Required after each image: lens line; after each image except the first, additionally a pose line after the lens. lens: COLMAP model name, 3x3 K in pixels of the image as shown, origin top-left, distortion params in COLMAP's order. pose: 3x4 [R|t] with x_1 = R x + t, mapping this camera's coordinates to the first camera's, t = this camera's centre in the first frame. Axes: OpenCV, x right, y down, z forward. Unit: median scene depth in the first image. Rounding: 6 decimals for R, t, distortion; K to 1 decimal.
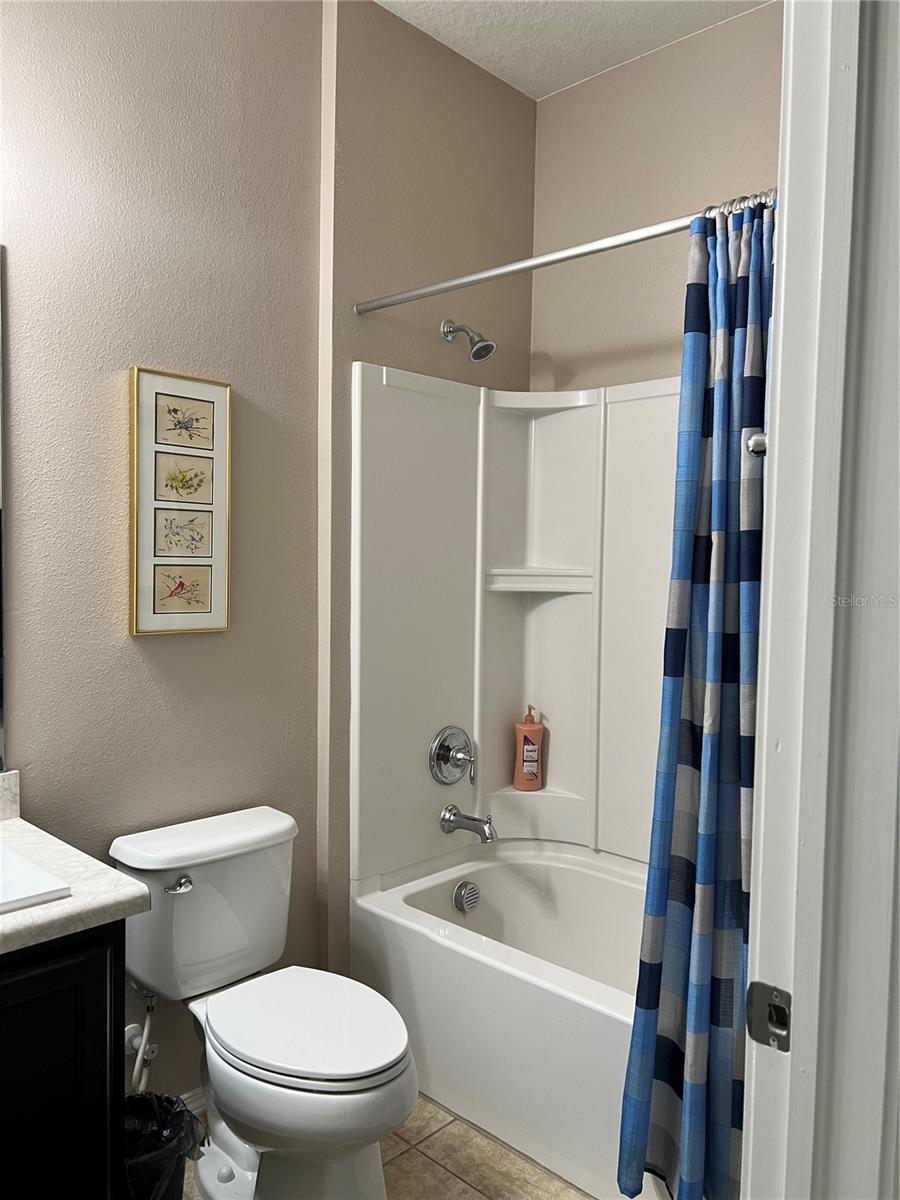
lens RADIAL K [[910.5, 0, 454.6], [0, 910.5, 600.0], [0, 0, 1]] dist [0.074504, -0.034067]
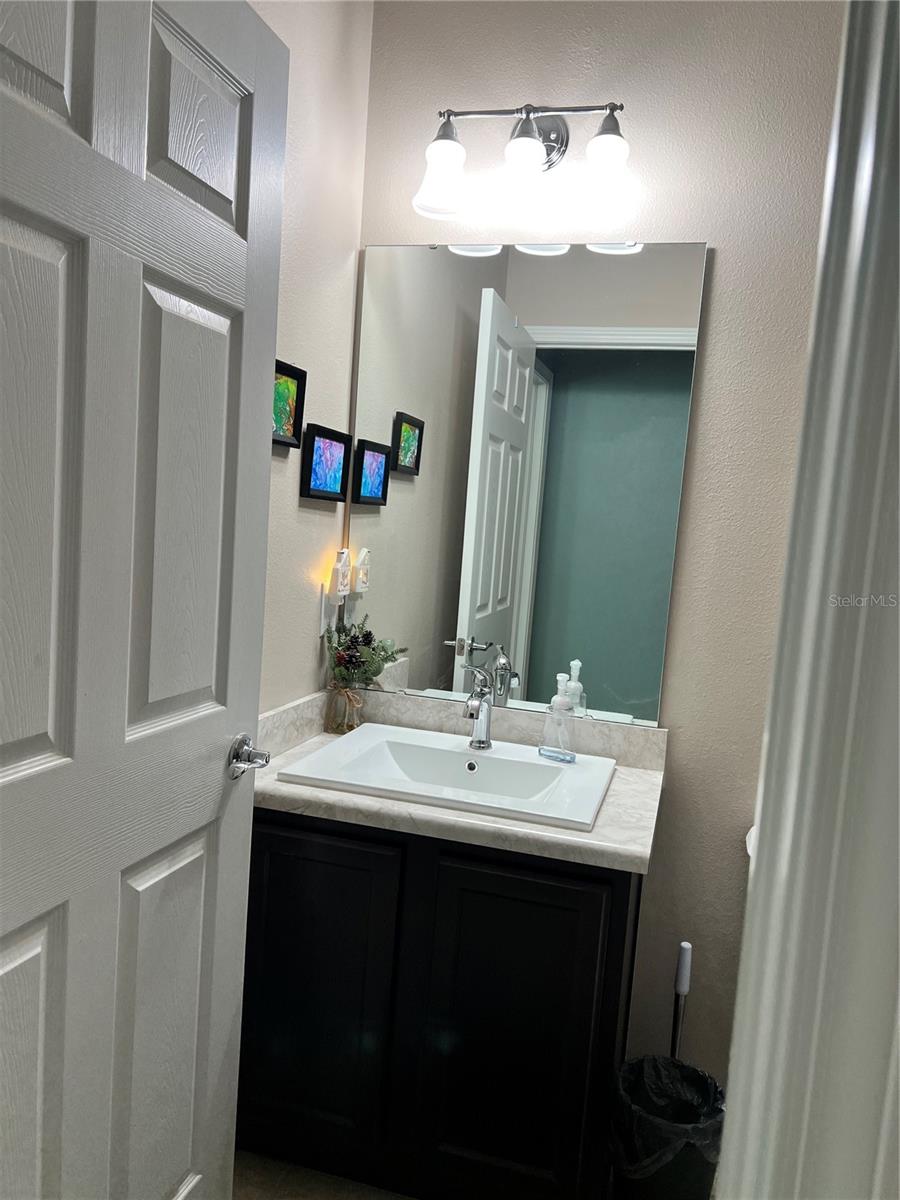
lens RADIAL K [[910.5, 0, 455.7], [0, 910.5, 601.9], [0, 0, 1]] dist [0.074504, -0.034067]
pose [[0.477412, 0.093708, -0.873668, 0.398568], [-0.108155, 0.993003, 0.047407, 0.010522], [0.871998, 0.071859, 0.484207, 0.281547]]
